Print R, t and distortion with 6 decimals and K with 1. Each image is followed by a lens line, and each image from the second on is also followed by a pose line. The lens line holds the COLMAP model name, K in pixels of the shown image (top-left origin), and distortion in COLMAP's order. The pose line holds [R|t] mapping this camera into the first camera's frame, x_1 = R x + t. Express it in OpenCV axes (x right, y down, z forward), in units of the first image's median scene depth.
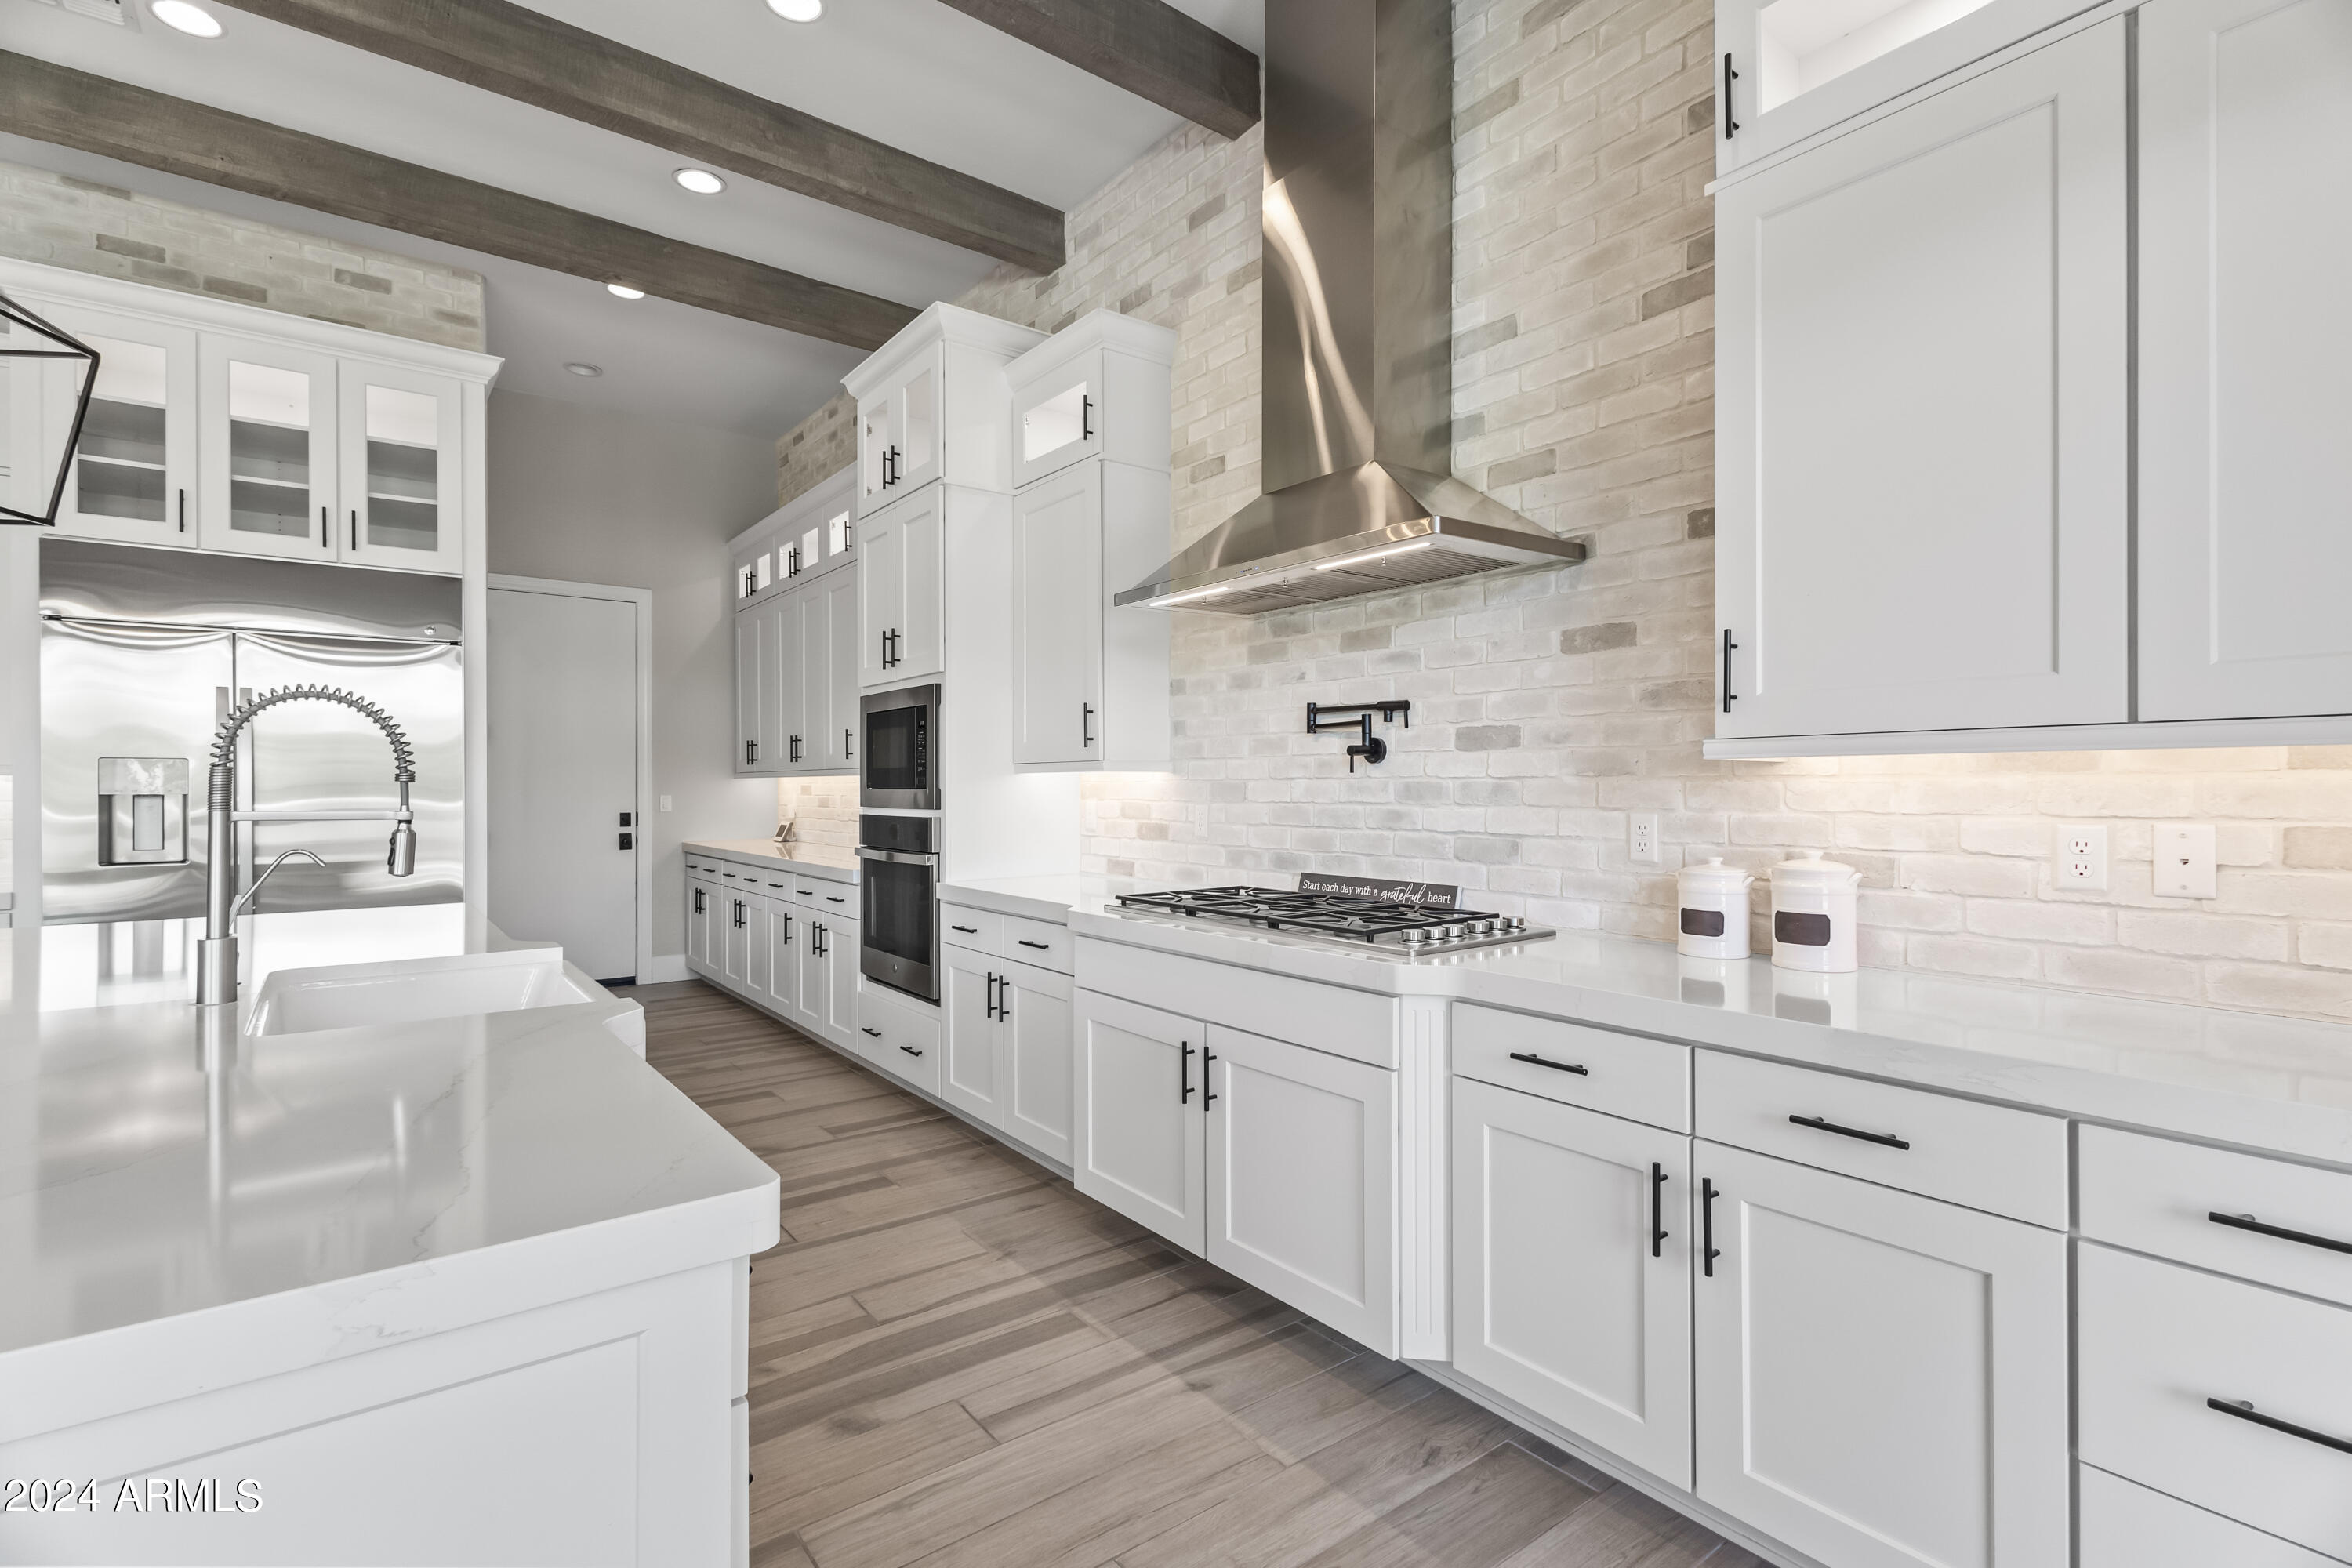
lens RADIAL K [[1082.1, 0, 1173.2], [0, 1082.1, 779.7], [0, 0, 1]] dist [0.007058, -0.001882]
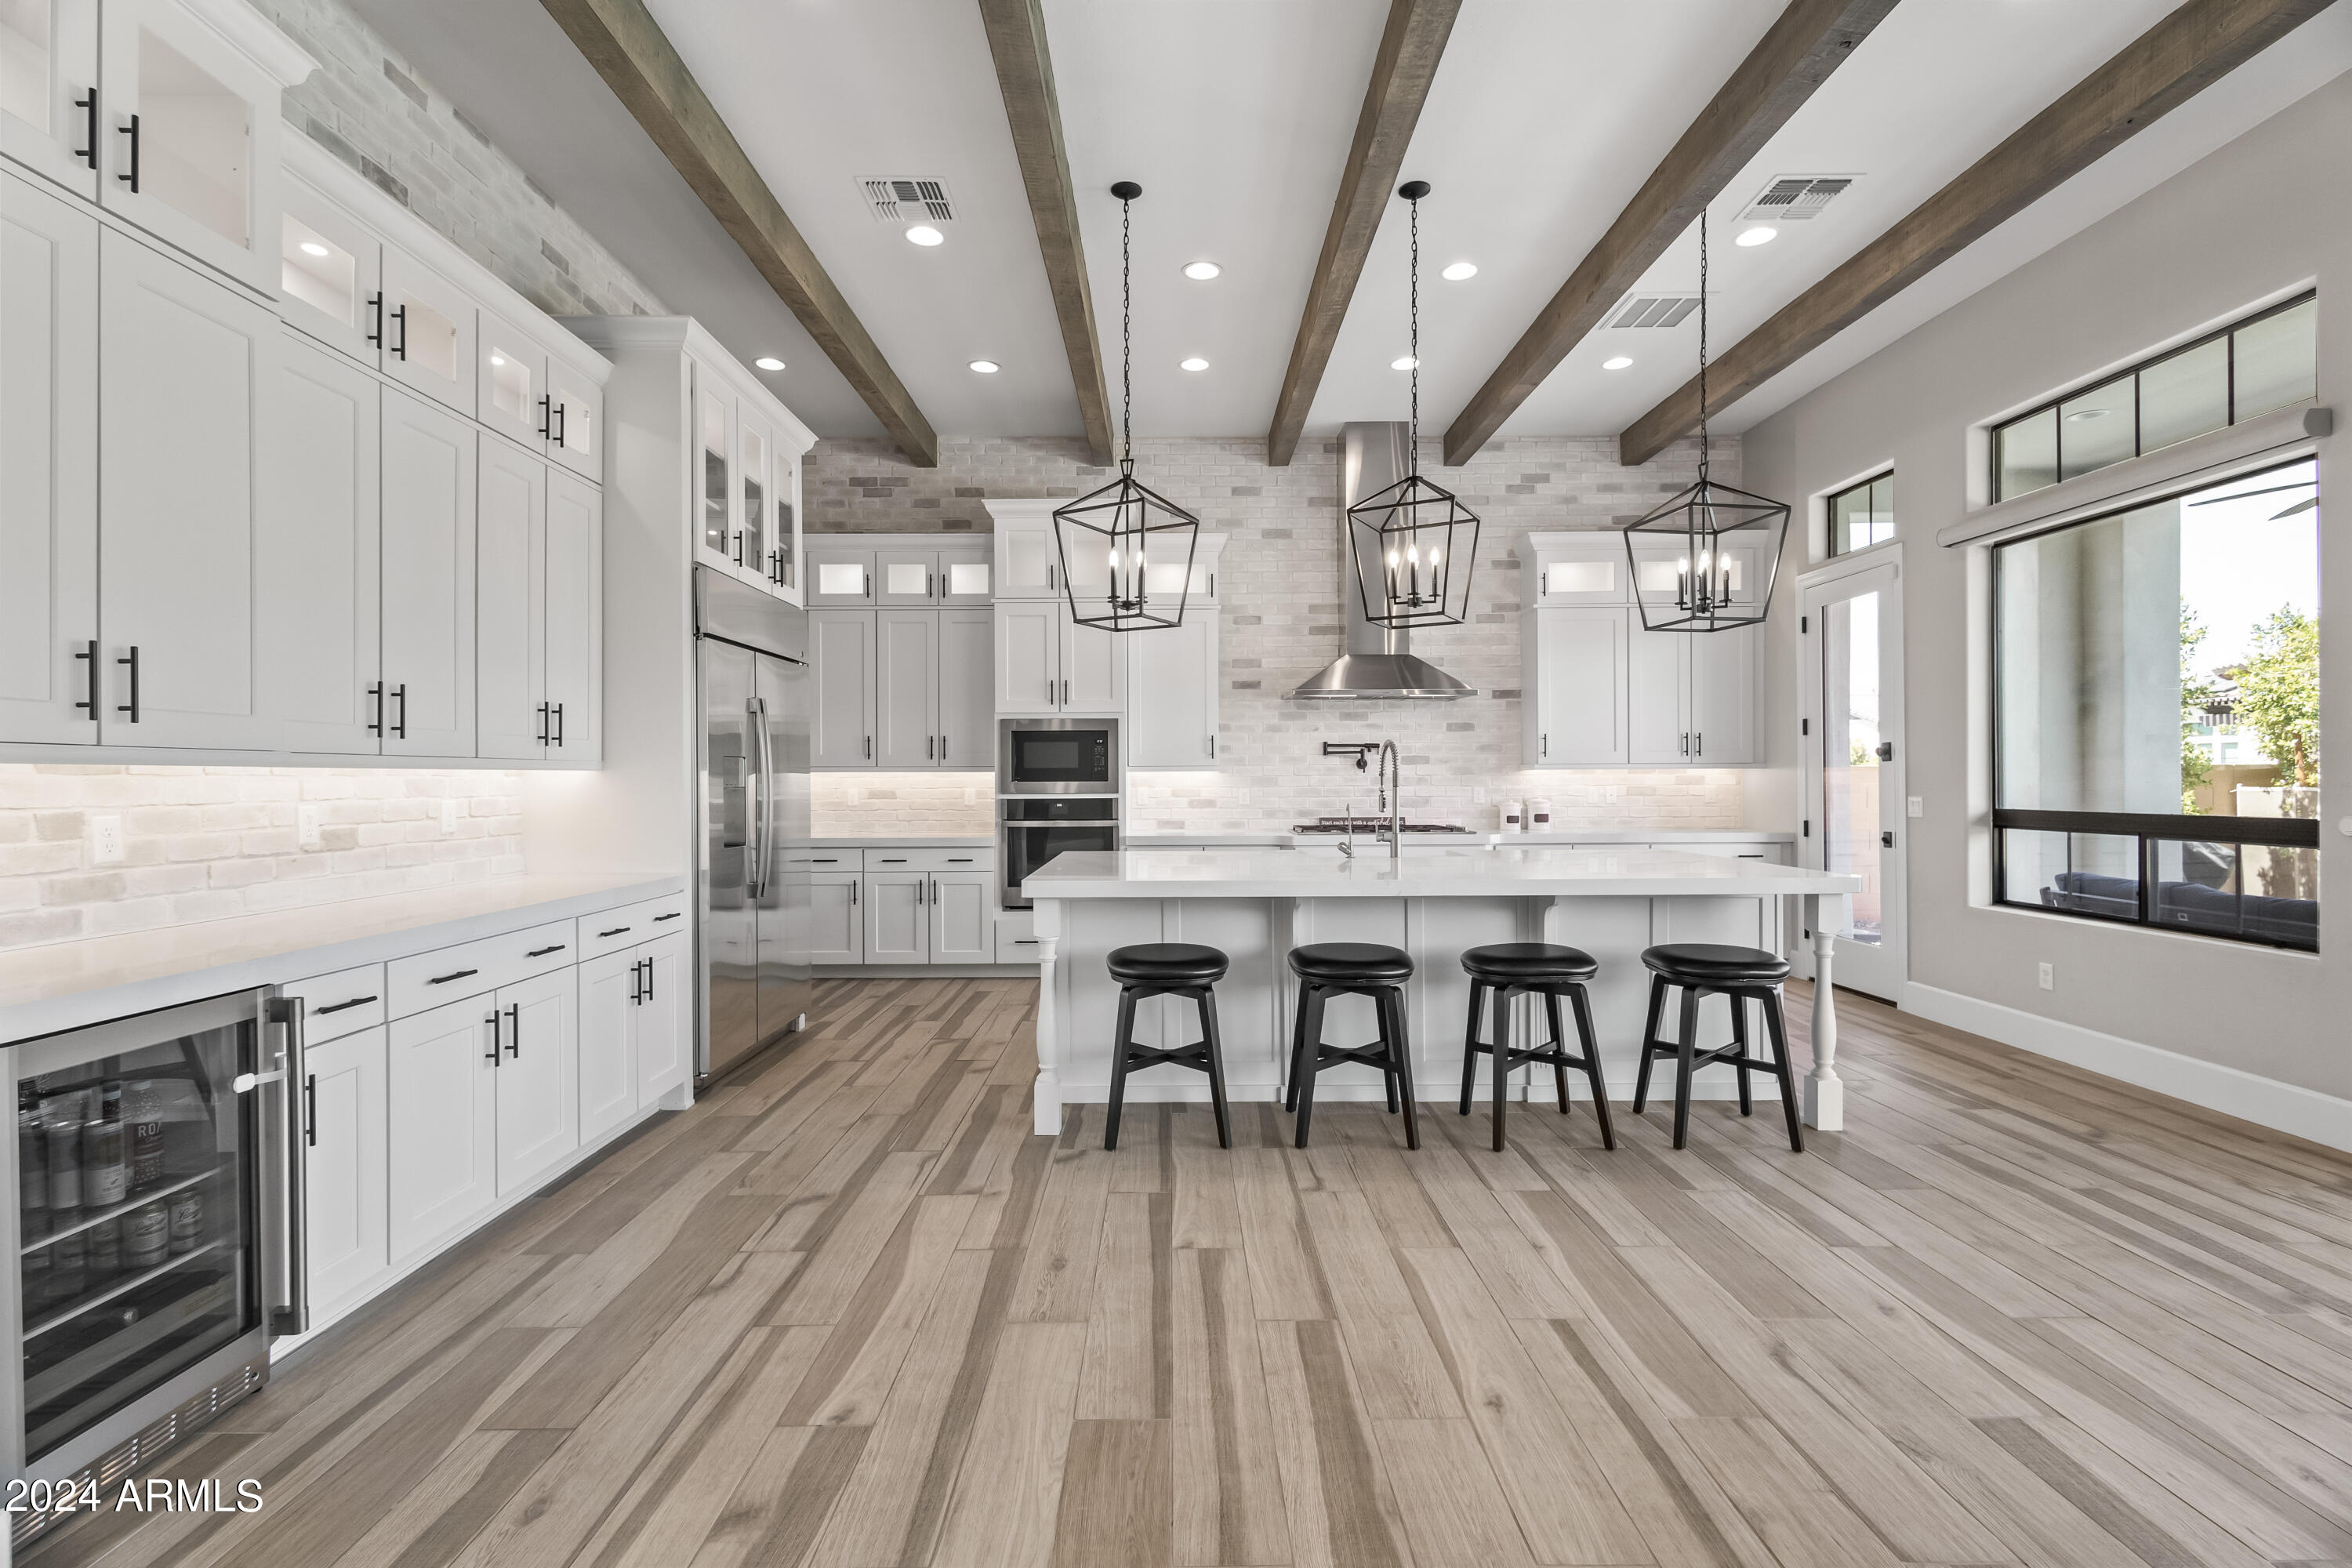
lens RADIAL K [[1082.1, 0, 1156.1], [0, 1082.1, 779.3], [0, 0, 1]] dist [0.007058, -0.001882]
pose [[0.617150, 0.001879, 0.786843, -1.831042], [-0.000562, 0.999998, -0.001947, 0.011793], [-0.786845, 0.000759, 0.617150, -0.110175]]
